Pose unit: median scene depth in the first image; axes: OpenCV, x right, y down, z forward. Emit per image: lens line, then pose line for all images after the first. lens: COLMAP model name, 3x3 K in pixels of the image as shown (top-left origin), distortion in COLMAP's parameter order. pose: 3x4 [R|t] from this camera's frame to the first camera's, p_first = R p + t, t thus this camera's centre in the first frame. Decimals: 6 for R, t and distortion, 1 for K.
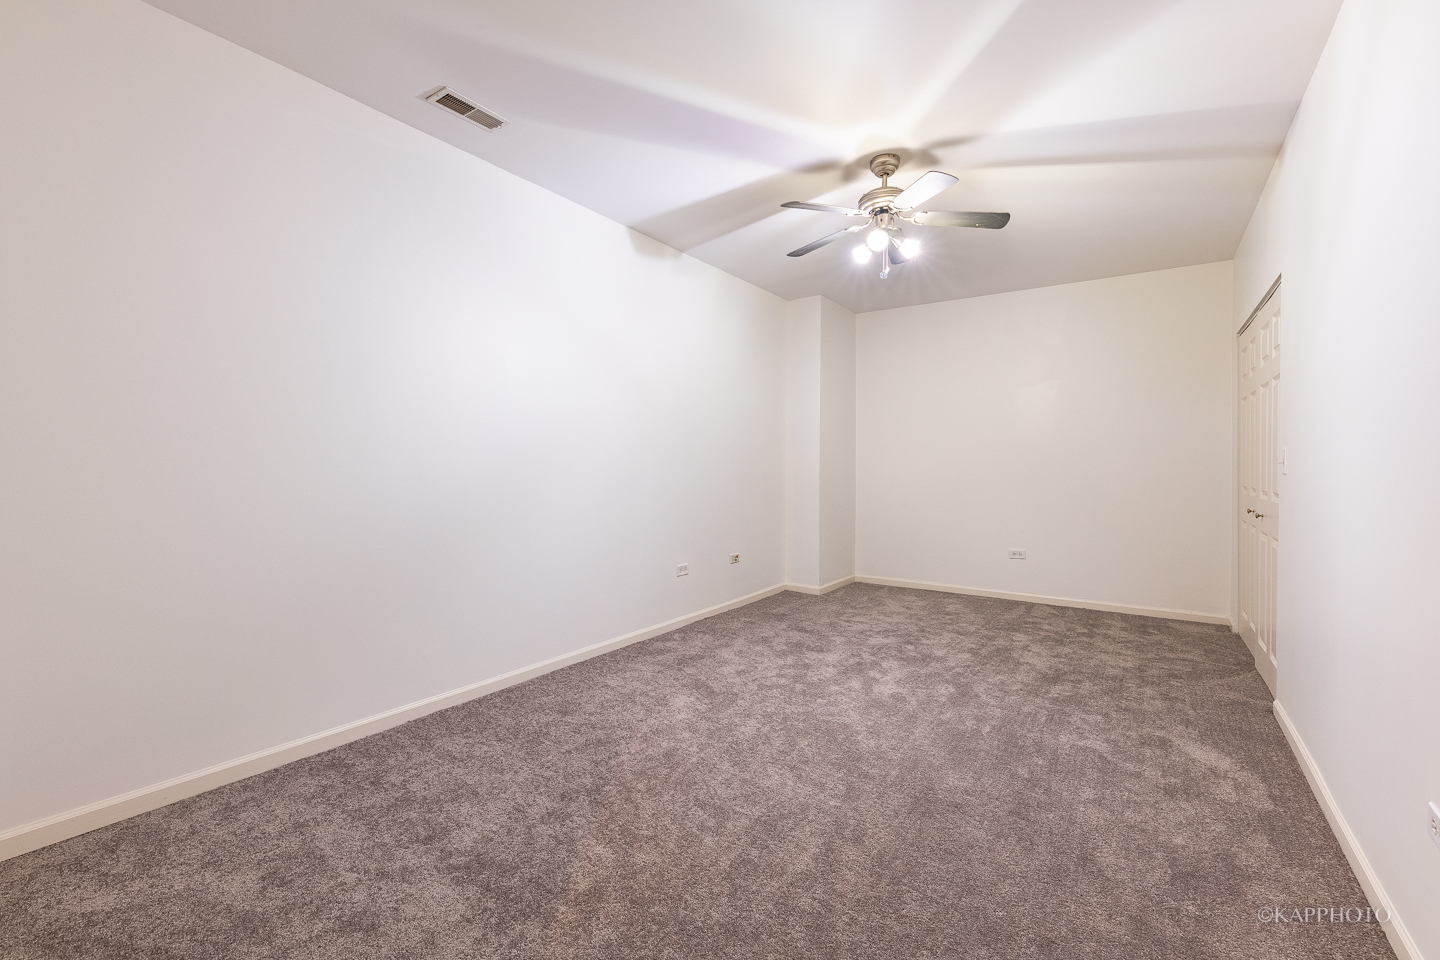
lens RADIAL K [[588.7, 0, 708.8], [0, 588.7, 465.9], [0, 0, 1]] dist [0.009757, -0.004322]
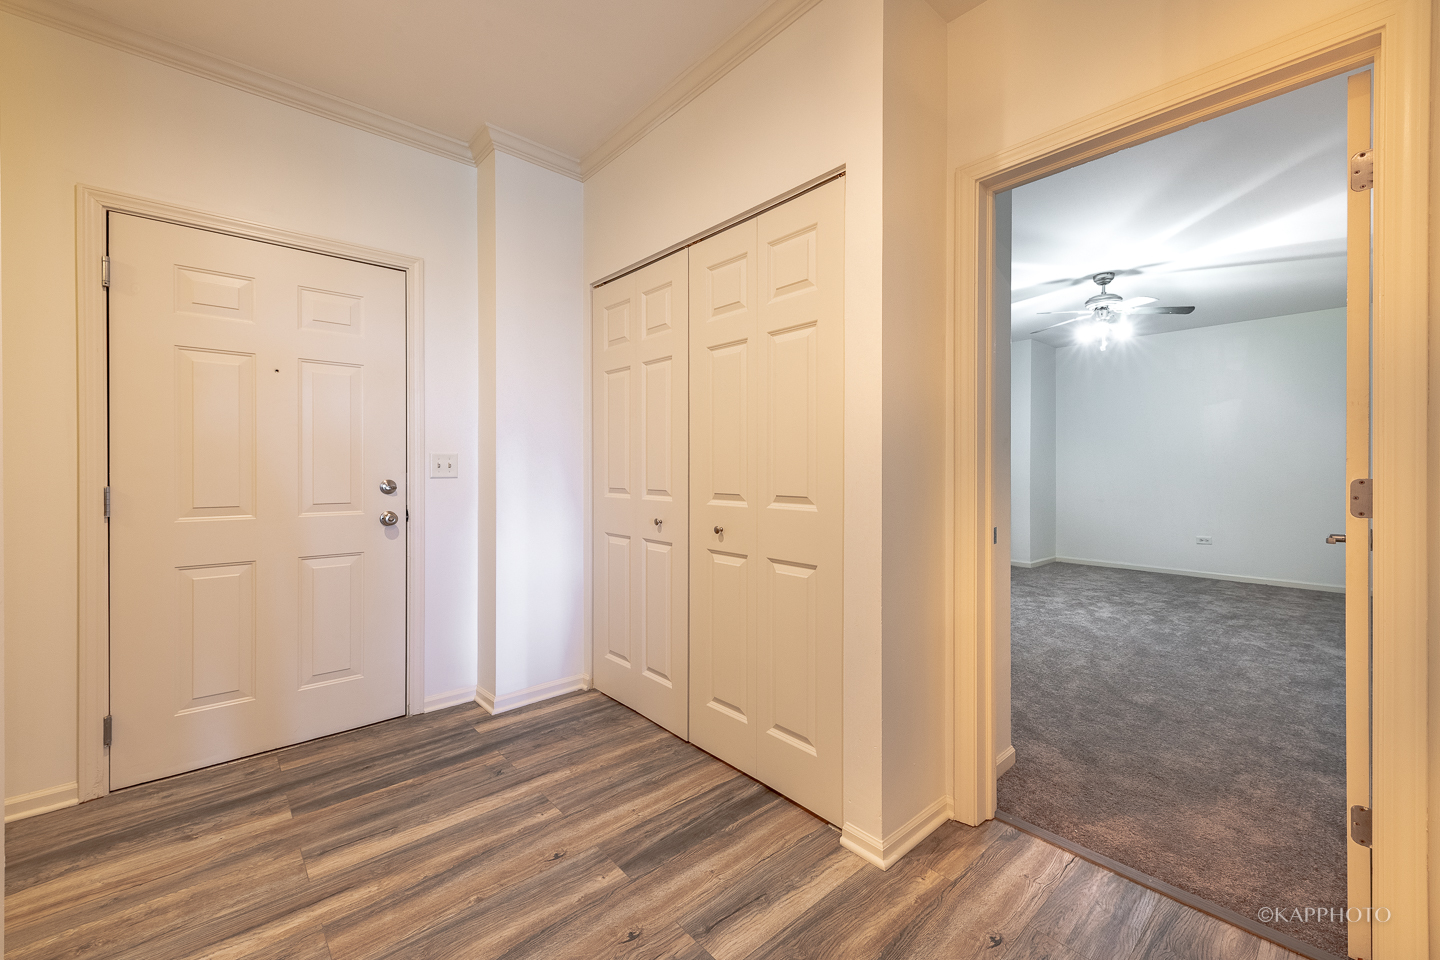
lens RADIAL K [[588.7, 0, 715.7], [0, 588.7, 471.4], [0, 0, 1]] dist [0.009757, -0.004322]
pose [[0.977160, -0.002578, -0.212489, -0.336574], [0.003372, 0.999989, 0.003374, -0.006624], [0.212478, -0.004013, 0.977158, -0.673682]]
